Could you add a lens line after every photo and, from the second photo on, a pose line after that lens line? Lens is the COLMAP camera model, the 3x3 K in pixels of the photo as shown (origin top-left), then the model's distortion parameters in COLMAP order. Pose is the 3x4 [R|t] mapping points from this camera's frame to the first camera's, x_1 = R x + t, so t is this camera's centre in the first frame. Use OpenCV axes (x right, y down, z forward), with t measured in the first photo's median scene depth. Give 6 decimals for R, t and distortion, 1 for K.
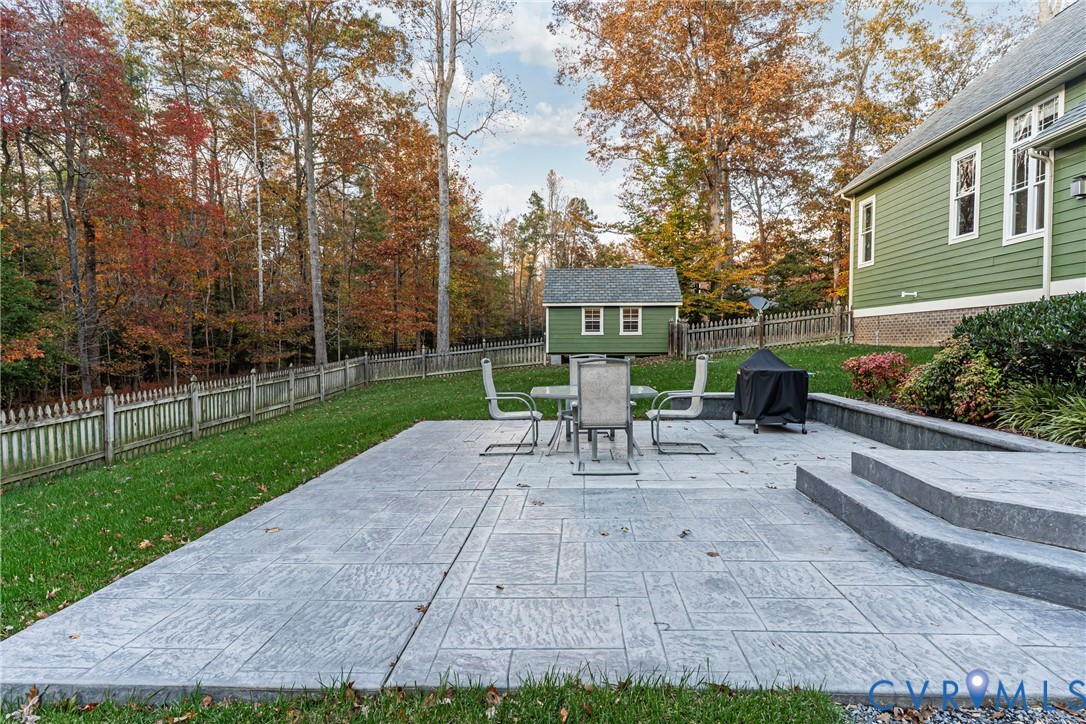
lens RADIAL K [[581.7, 0, 539.9], [0, 581.7, 366.3], [0, 0, 1]] dist [0.016508, -0.000673]
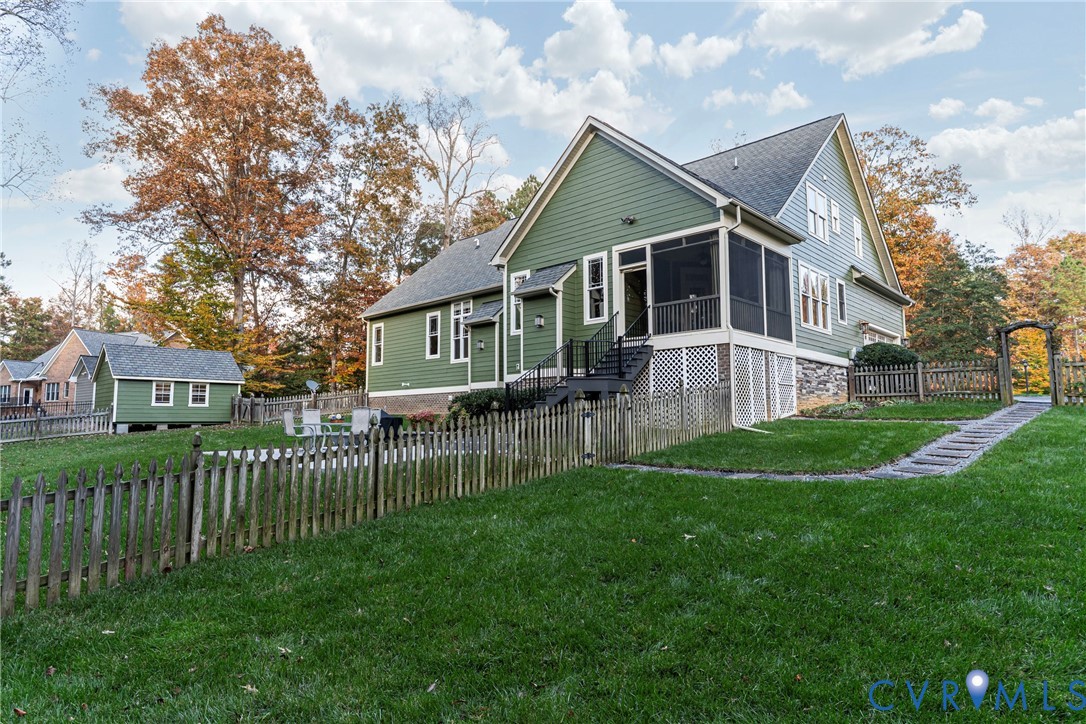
lens RADIAL K [[641.7, 0, 541.3], [0, 641.7, 356.1], [0, 0, 1]] dist [-0.003561, 0.000027]
pose [[0.643457, 0.079464, 0.761346, -0.497752], [0.036487, 0.990283, -0.134196, 0.056050], [-0.764612, 0.114129, 0.634305, -0.461024]]
